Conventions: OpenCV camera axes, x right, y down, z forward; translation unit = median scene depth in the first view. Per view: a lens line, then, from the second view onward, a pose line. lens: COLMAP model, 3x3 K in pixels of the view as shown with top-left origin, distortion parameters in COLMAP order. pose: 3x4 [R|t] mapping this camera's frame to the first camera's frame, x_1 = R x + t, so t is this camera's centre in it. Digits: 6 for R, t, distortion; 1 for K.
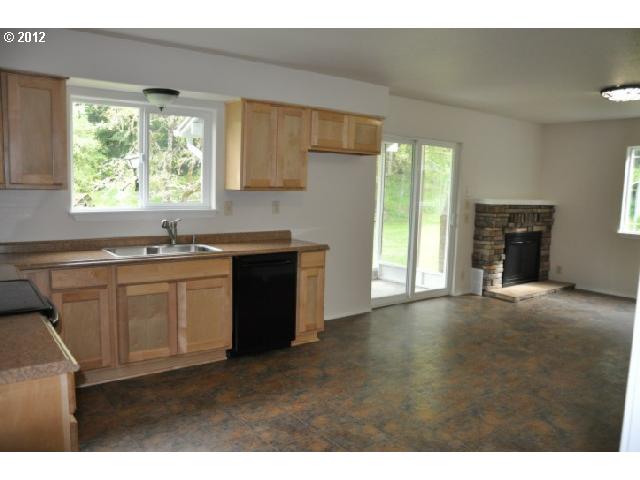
lens RADIAL K [[501.8, 0, 320.0], [0, 501.8, 240.0], [0, 0, 1]] dist [-0.161687, 0.134950]
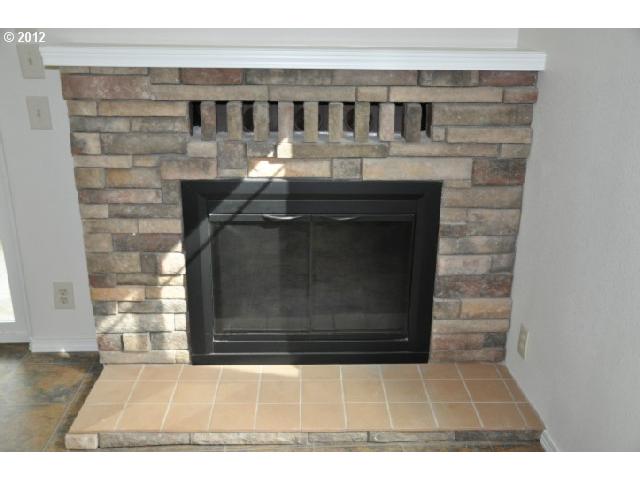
lens RADIAL K [[677.2, 0, 320.0], [0, 677.2, 240.0], [0, 0, 1]] dist [-0.007069, 0.002708]
pose [[0.824988, 0.166376, -0.540106, 1.027709], [-0.048292, 0.972942, 0.225944, -0.108248], [0.563084, -0.160318, 0.810700, 1.188436]]
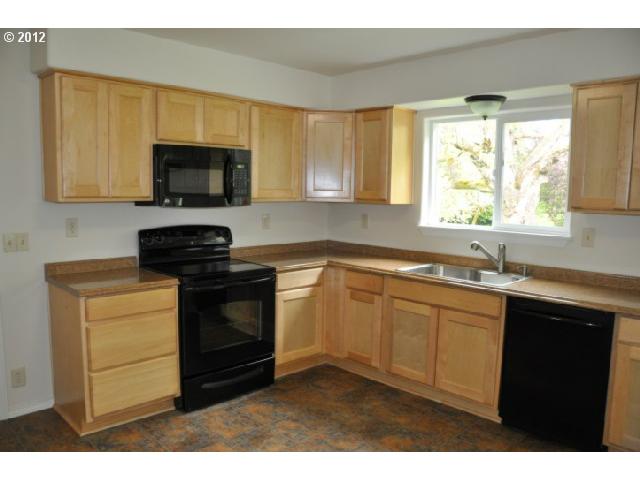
lens RADIAL K [[513.9, 0, 320.0], [0, 513.9, 240.0], [0, 0, 1]] dist [-0.074488, -0.001686]
pose [[0.146503, 0.080698, -0.985913, 0.499936], [-0.121810, 0.990553, 0.062977, -0.060413], [0.981682, 0.110868, 0.154949, 0.516887]]
